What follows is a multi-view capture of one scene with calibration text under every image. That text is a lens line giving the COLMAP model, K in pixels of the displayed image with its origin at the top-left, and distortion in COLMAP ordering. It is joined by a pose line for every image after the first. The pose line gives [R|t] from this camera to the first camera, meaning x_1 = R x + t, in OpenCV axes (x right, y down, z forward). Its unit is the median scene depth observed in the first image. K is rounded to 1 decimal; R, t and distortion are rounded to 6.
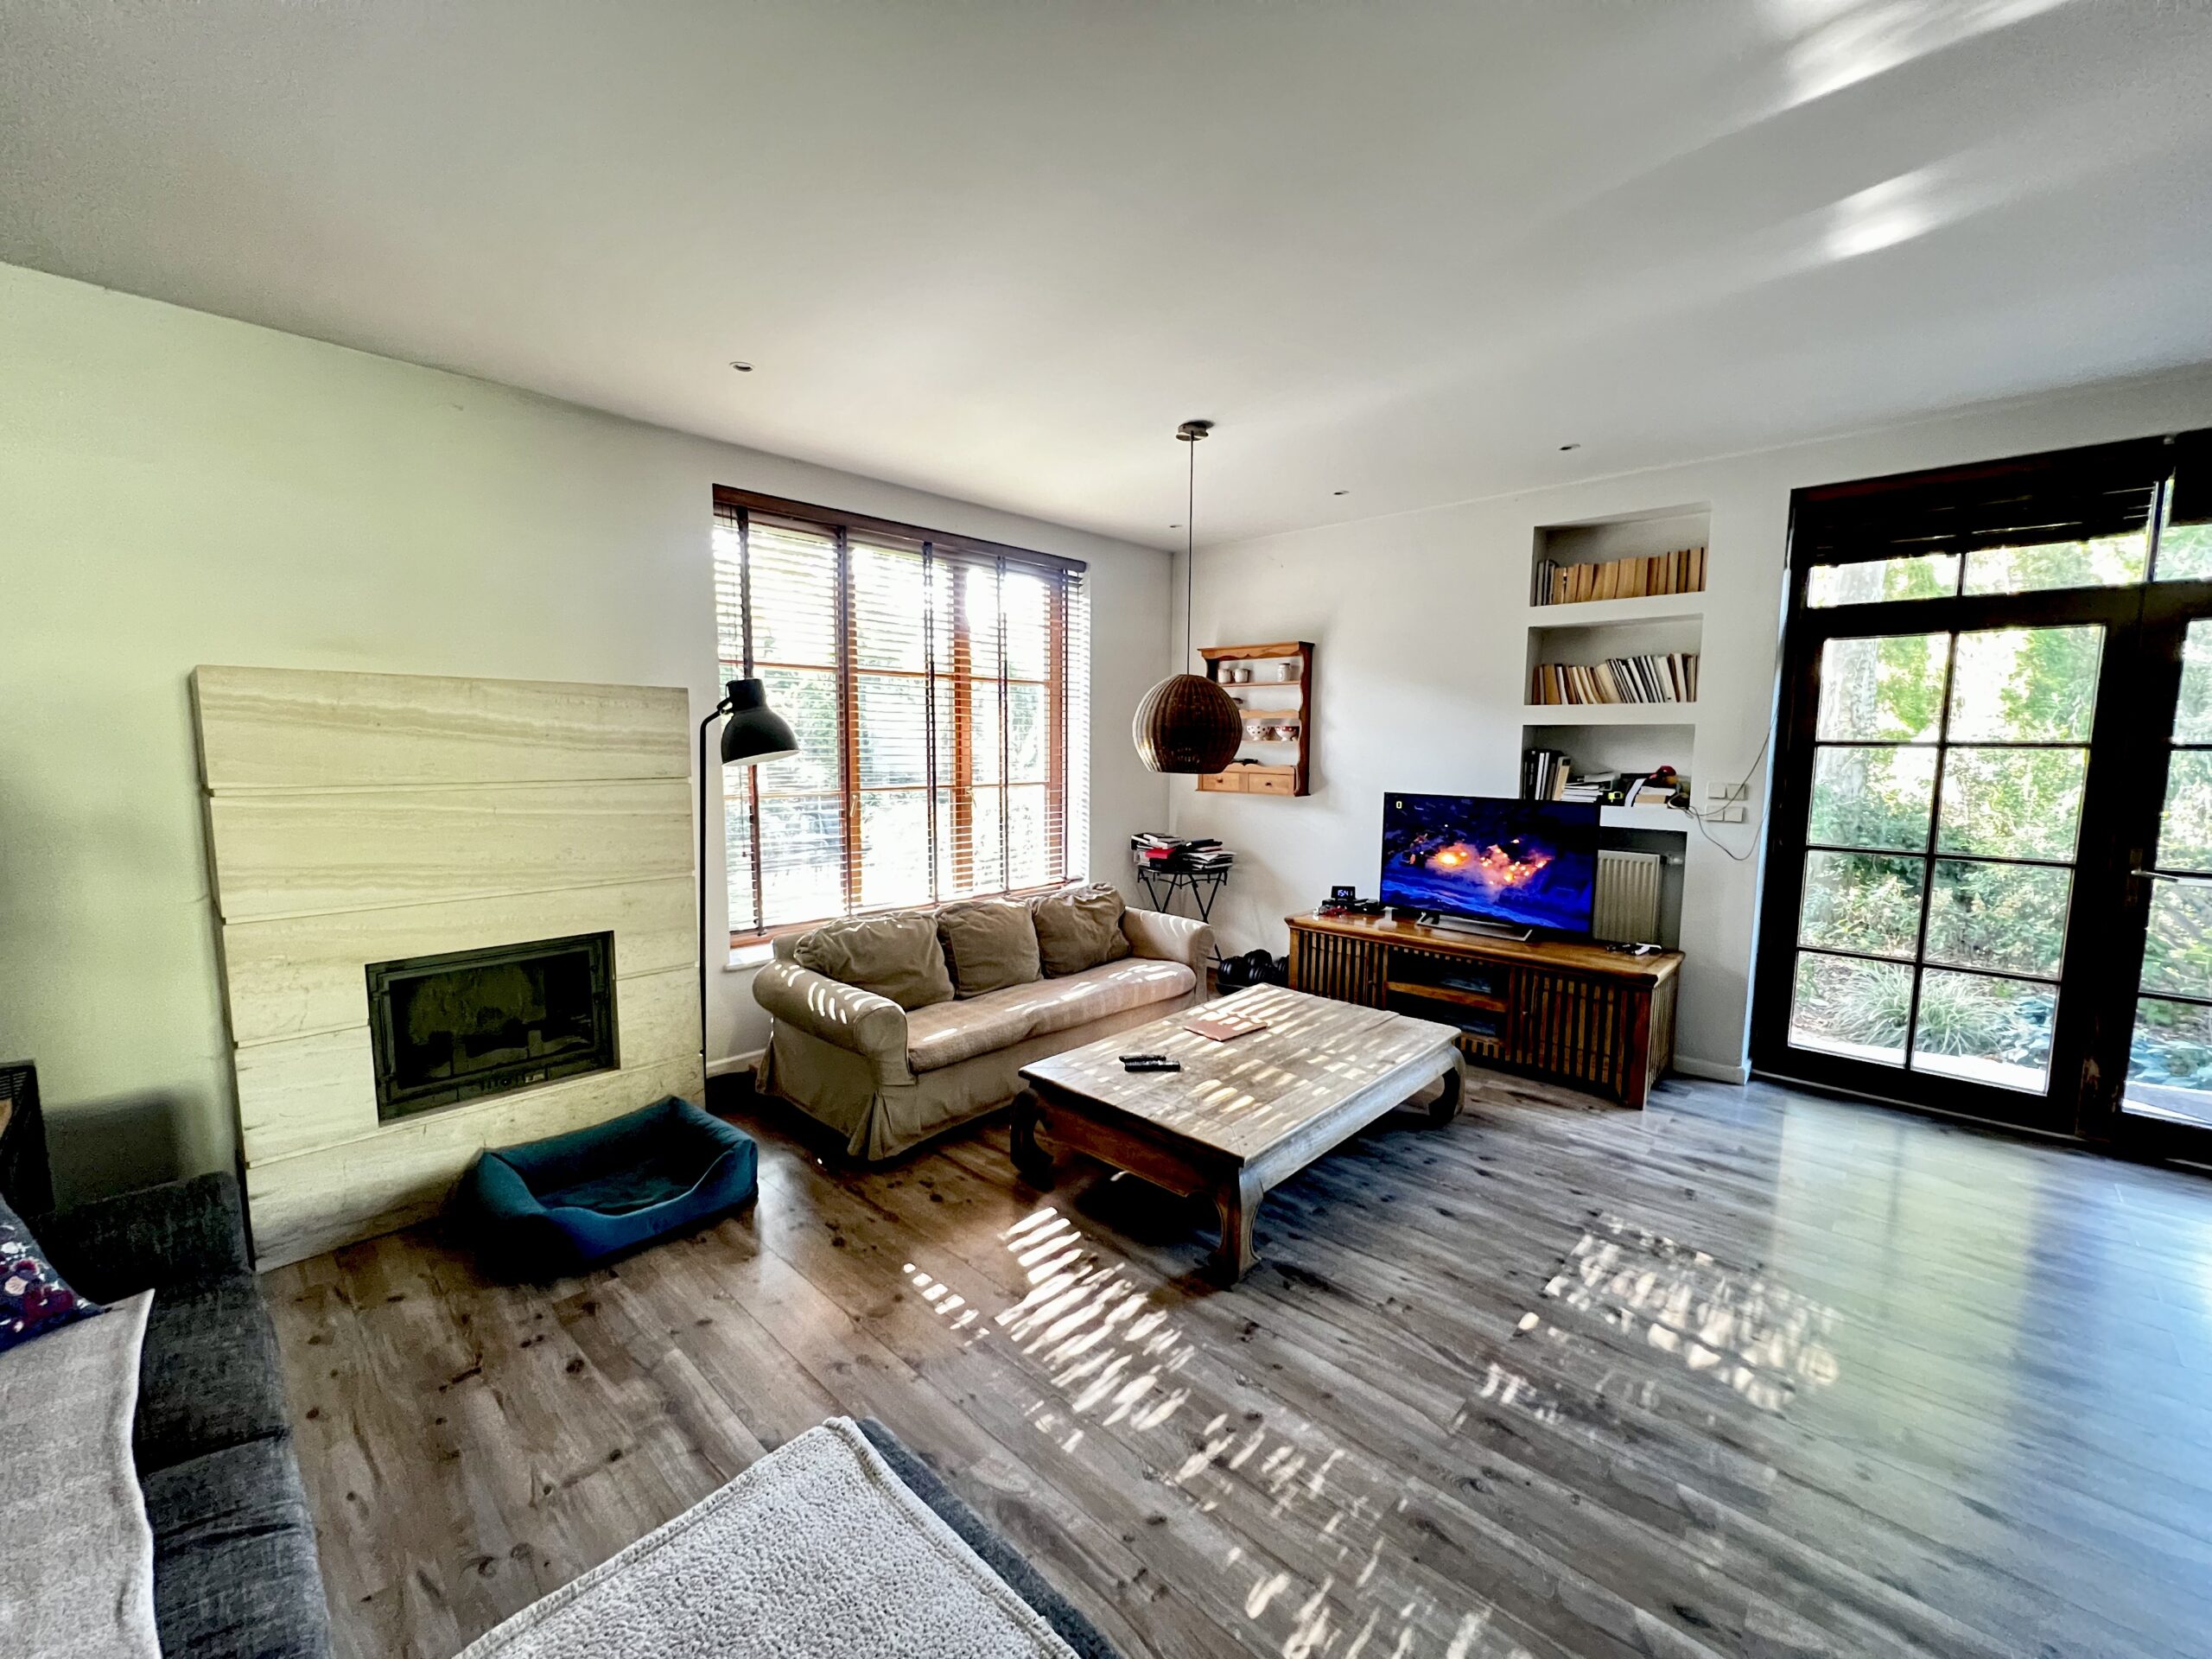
lens RADIAL K [[888.7, 0, 1104.1], [0, 888.7, 834.3], [0, 0, 1]] dist [-0.001408, -0.001230]
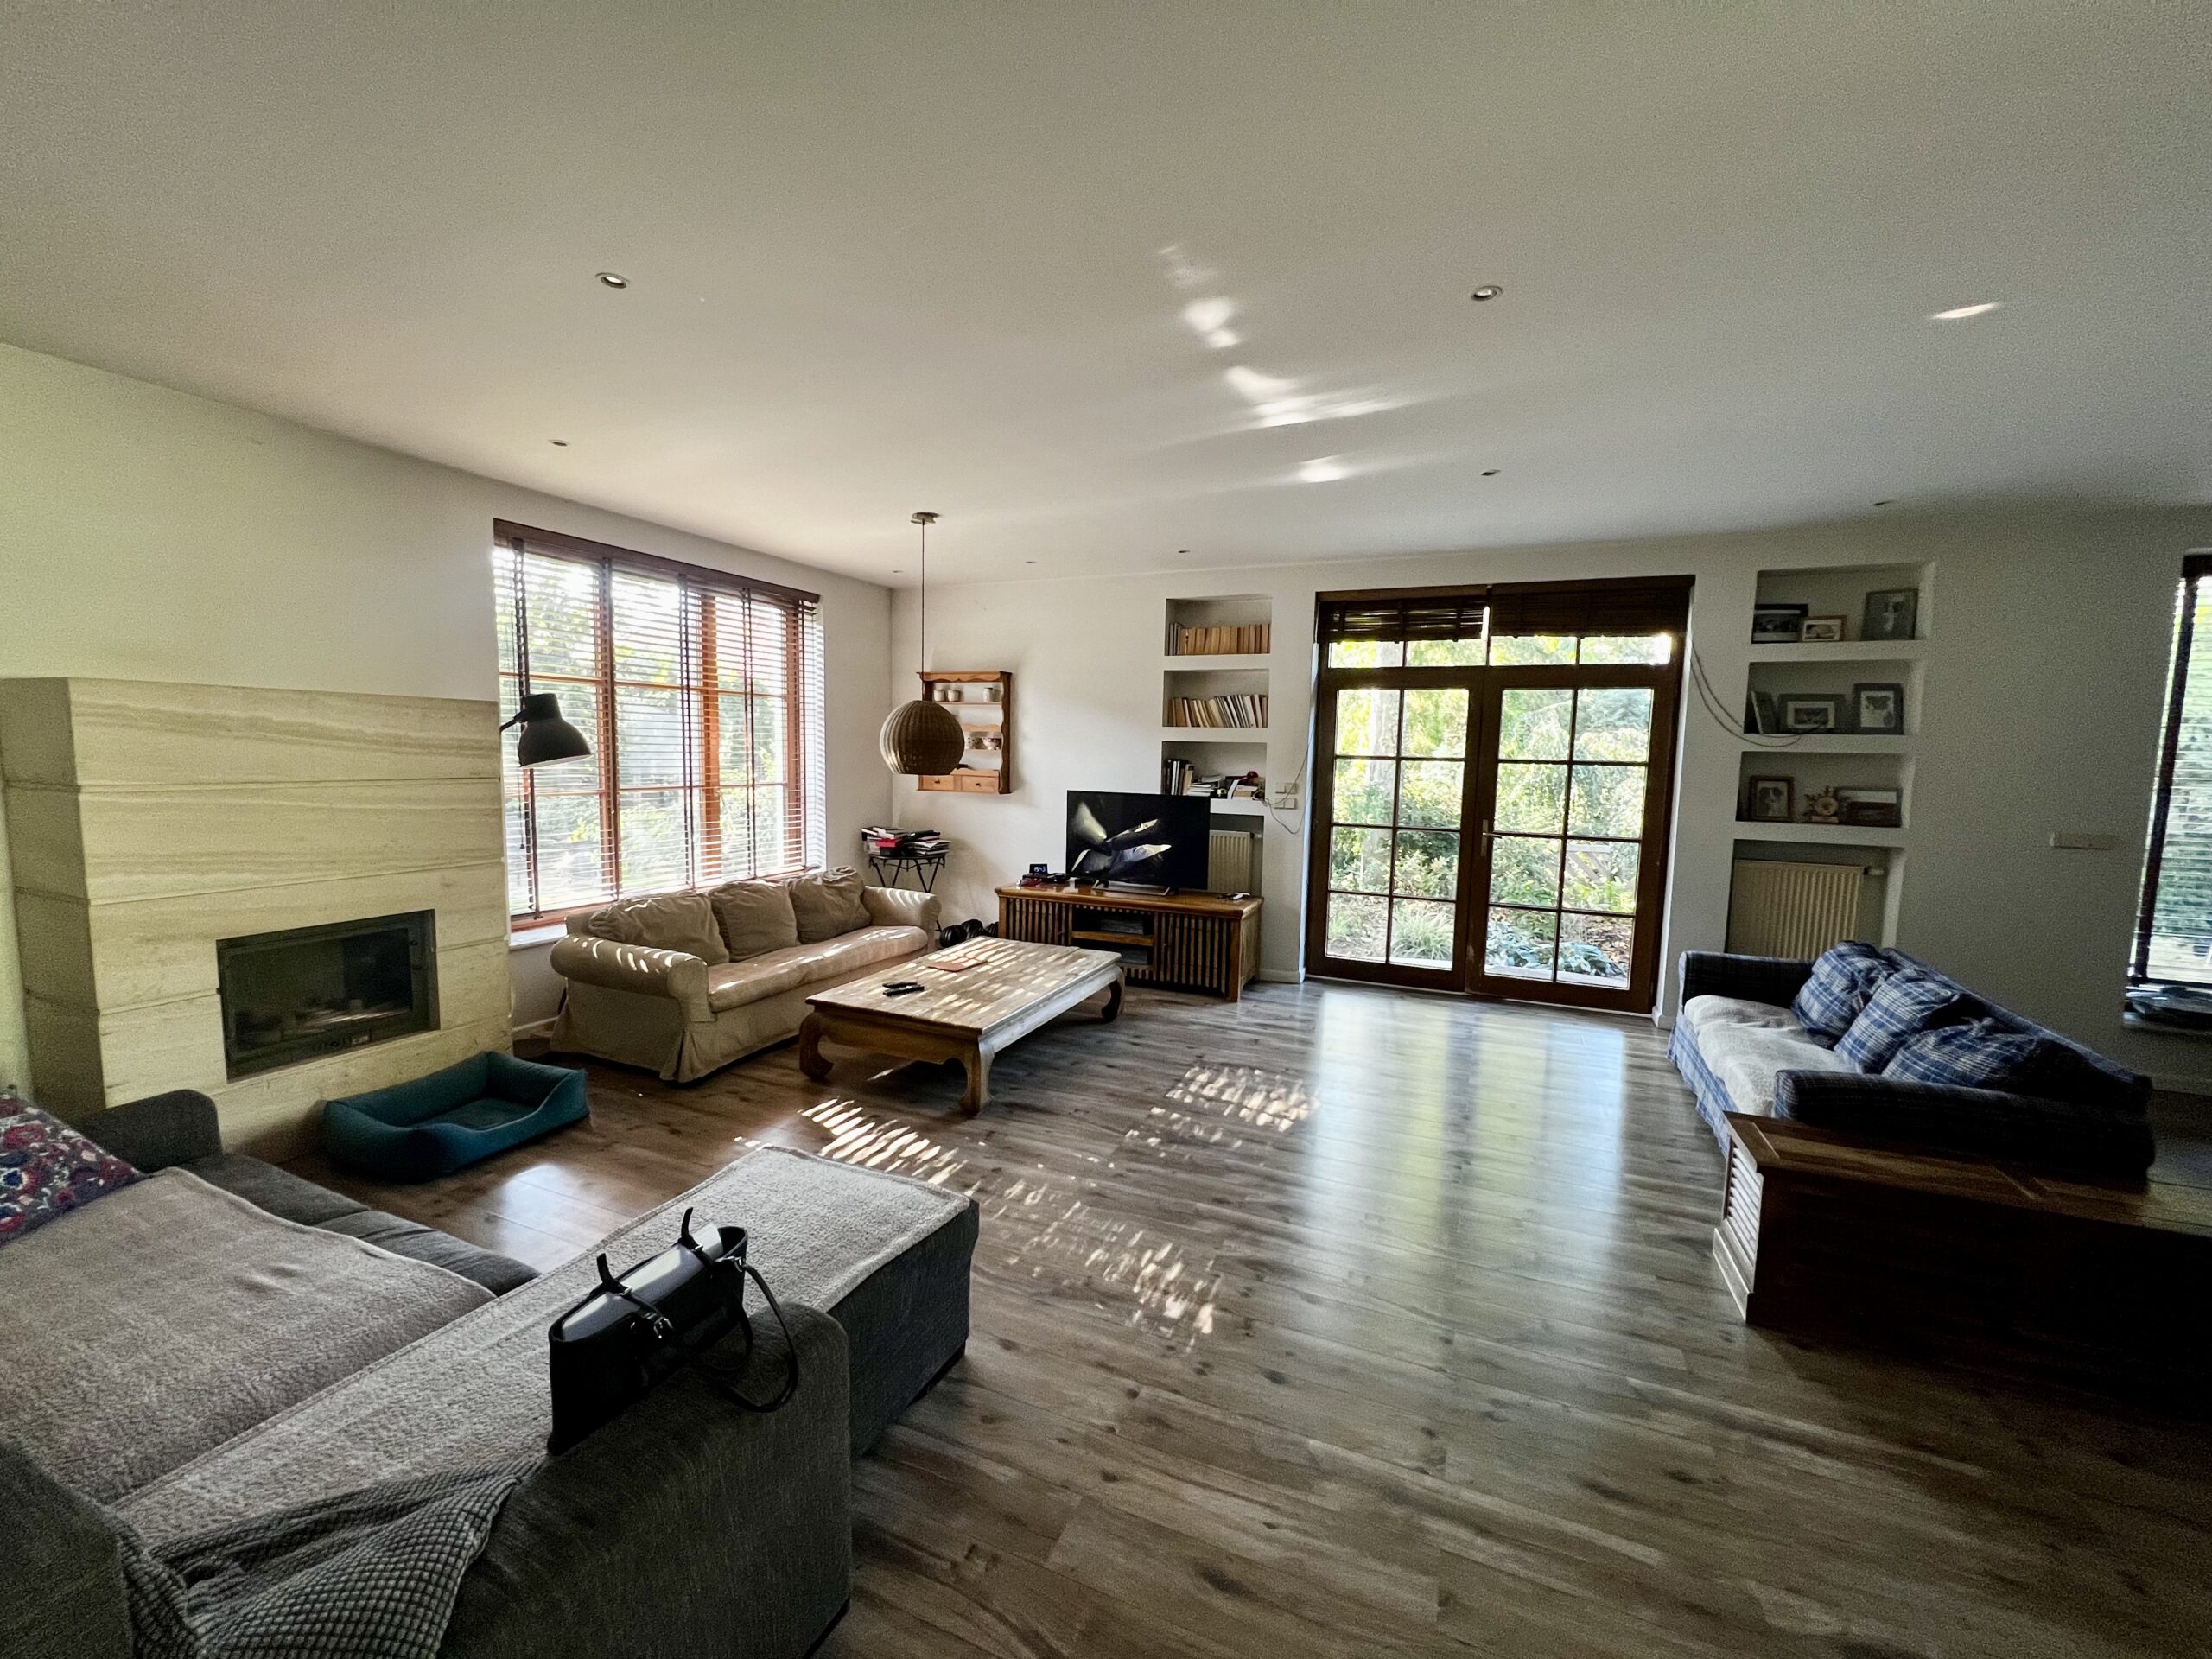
lens RADIAL K [[888.7, 0, 1098.3], [0, 888.7, 831.3], [0, 0, 1]] dist [-0.001408, -0.001230]
pose [[0.943462, -0.018297, 0.330977, -0.108497], [0.020870, 0.999773, -0.004222, 0.028040], [-0.330824, 0.010890, 0.943630, -0.358305]]
